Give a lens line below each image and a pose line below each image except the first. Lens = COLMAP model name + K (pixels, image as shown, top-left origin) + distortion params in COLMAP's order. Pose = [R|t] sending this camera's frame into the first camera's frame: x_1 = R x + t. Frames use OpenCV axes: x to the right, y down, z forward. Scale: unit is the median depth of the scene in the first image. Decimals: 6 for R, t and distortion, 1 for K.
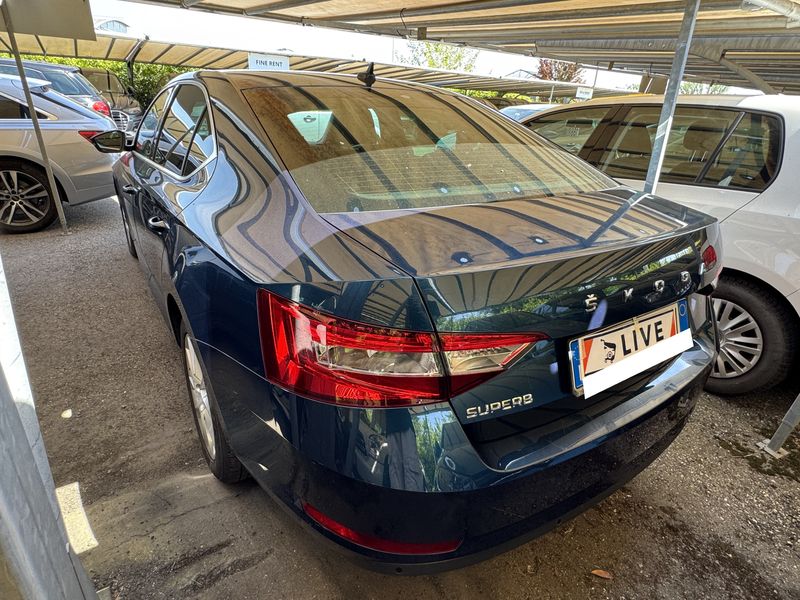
lens RADIAL K [[438.8, 0, 400.4], [0, 438.8, 294.6], [0, 0, 1]] dist [0.007211, 0.001093]
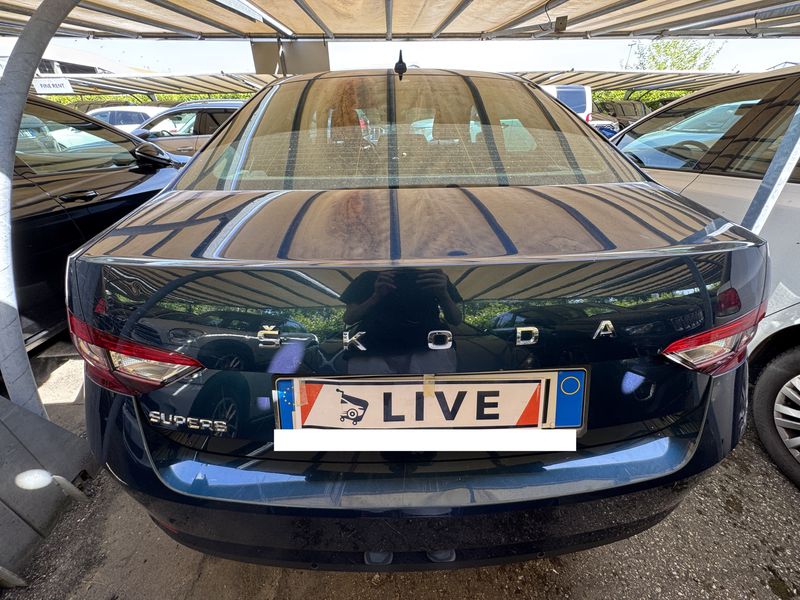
lens RADIAL K [[318.7, 0, 398.9], [0, 318.7, 303.0], [0, 0, 1]] dist [-0.001222, 0.000467]
pose [[0.852624, 0.221545, -0.473234, 0.435449], [-0.166136, 0.973610, 0.156470, -0.070704], [0.495410, -0.054789, 0.866930, 0.366799]]
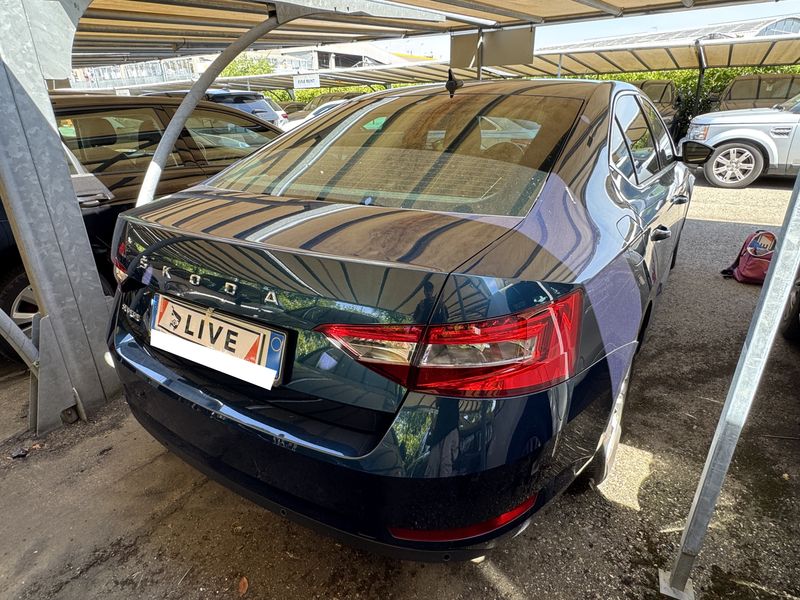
lens RADIAL K [[460.3, 0, 396.4], [0, 460.3, 308.1], [0, 0, 1]] dist [-0.004747, 0.000316]
pose [[0.412125, 0.321946, -0.852352, 0.997228], [-0.330132, 0.924688, 0.189645, -0.179387], [0.849215, 0.203231, 0.487372, 0.535875]]
